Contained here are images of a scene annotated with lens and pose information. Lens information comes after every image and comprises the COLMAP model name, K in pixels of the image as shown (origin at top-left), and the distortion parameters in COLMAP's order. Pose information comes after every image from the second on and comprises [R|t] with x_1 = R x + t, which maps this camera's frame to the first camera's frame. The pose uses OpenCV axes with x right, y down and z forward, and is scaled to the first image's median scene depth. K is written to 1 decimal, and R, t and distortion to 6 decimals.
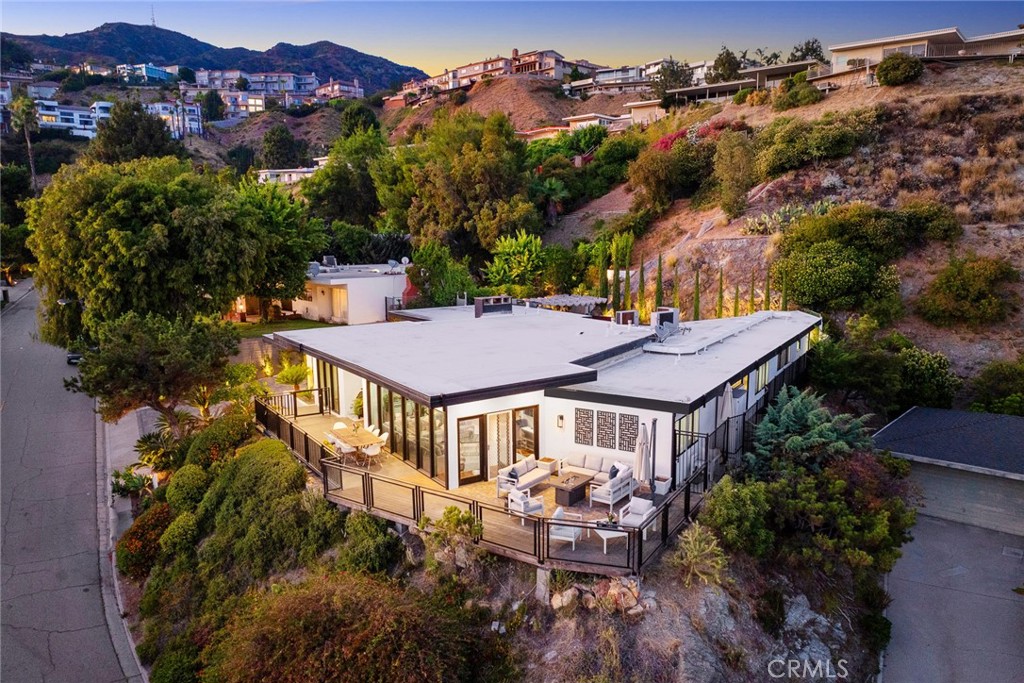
lens RADIAL K [[724.1, 0, 512.0], [0, 724.1, 341.5], [0, 0, 1]] dist [-0.038168, 0.001088]
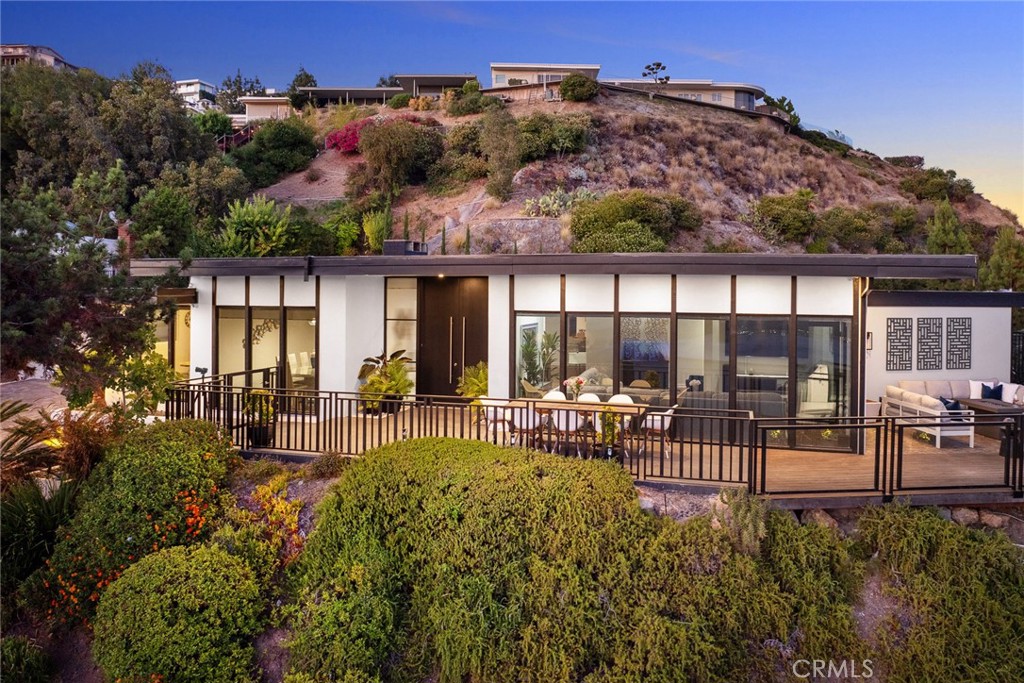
lens RADIAL K [[740.5, 0, 540.0], [0, 740.5, 286.1], [0, 0, 1]] dist [-0.039967, 0.003145]
pose [[0.759621, 0.014688, 0.650200, -0.247399], [0.082335, 0.989529, -0.118545, 0.046407], [-0.645133, 0.143584, 0.750458, 0.270223]]
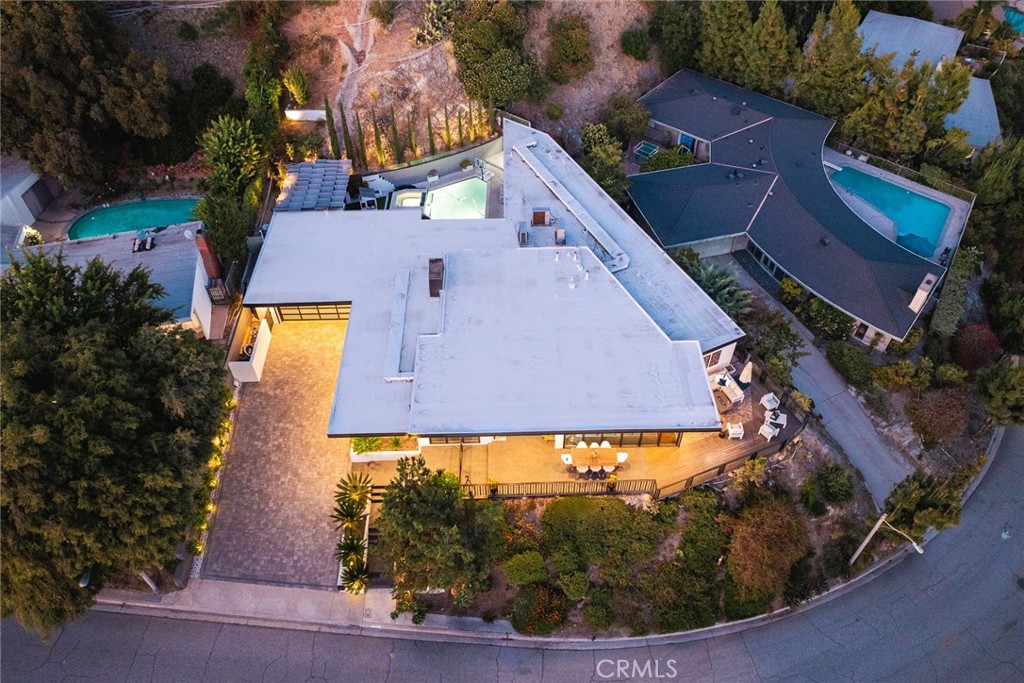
lens RADIAL K [[724.1, 0, 512.0], [0, 724.1, 341.5], [0, 0, 1]] dist [-0.038168, 0.001088]
pose [[0.535711, -0.605263, 0.588787, -0.466494], [0.126190, 0.746838, 0.652923, -0.460263], [-0.834919, -0.275479, 0.476467, 0.210370]]
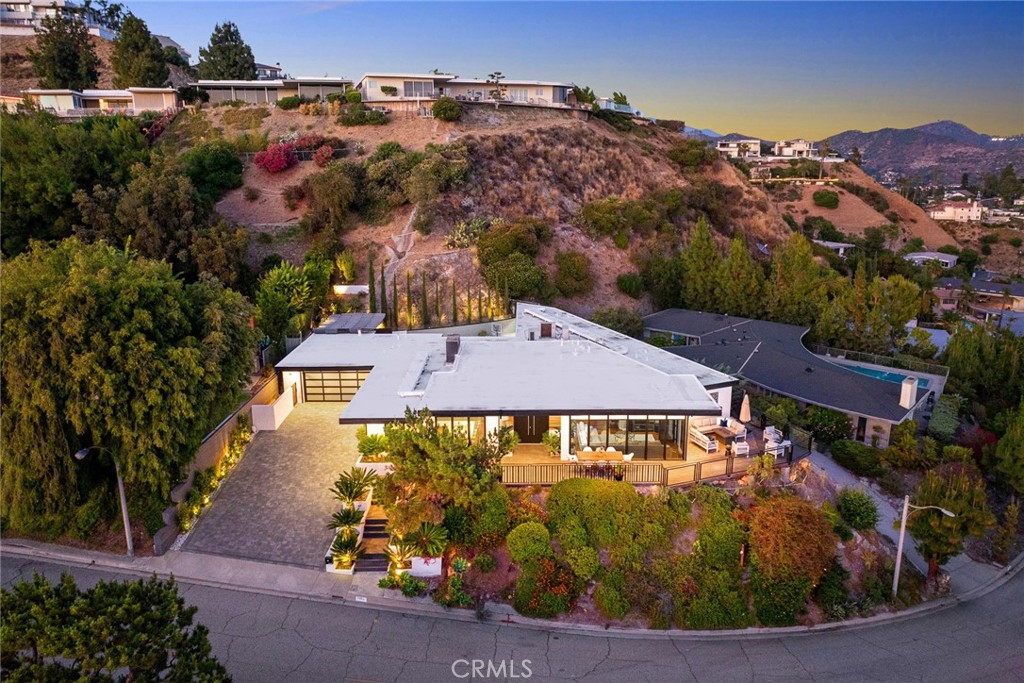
lens RADIAL K [[717.6, 0, 512.6], [0, 717.6, 312.2], [0, 0, 1]] dist [-0.031533, -0.006270]
pose [[0.558352, -0.169660, 0.812070, -0.651656], [0.119928, 0.985090, 0.123349, -0.164833], [-0.820890, 0.028518, 0.570374, 0.123405]]
